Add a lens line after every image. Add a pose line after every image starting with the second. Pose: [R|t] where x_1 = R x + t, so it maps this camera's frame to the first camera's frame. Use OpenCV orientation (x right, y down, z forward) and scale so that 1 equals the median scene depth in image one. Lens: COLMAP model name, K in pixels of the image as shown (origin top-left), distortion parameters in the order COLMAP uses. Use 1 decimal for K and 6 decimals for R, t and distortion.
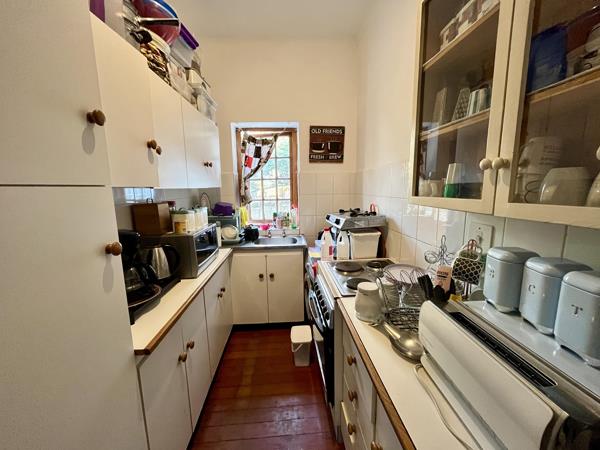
lens RADIAL K [[242.3, 0, 299.0], [0, 242.3, 225.8], [0, 0, 1]] dist [-0.002461, -0.000359]
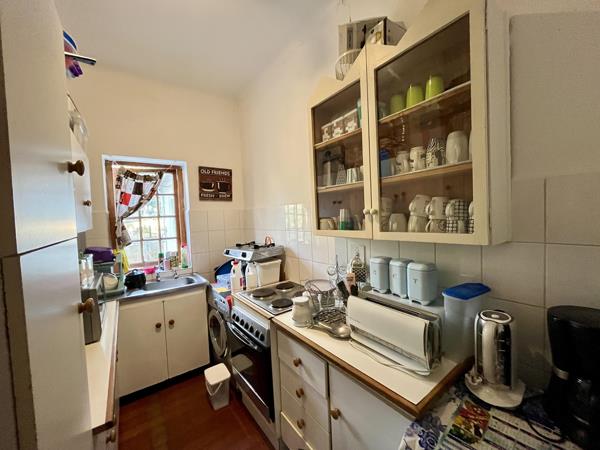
lens RADIAL K [[242.3, 0, 299.0], [0, 242.3, 225.8], [0, 0, 1]] dist [-0.002461, -0.000359]
pose [[0.839468, -0.040870, 0.541870, -0.196323], [0.113160, 0.988455, -0.100755, -0.007028], [-0.531496, 0.145899, 0.834401, -0.071068]]
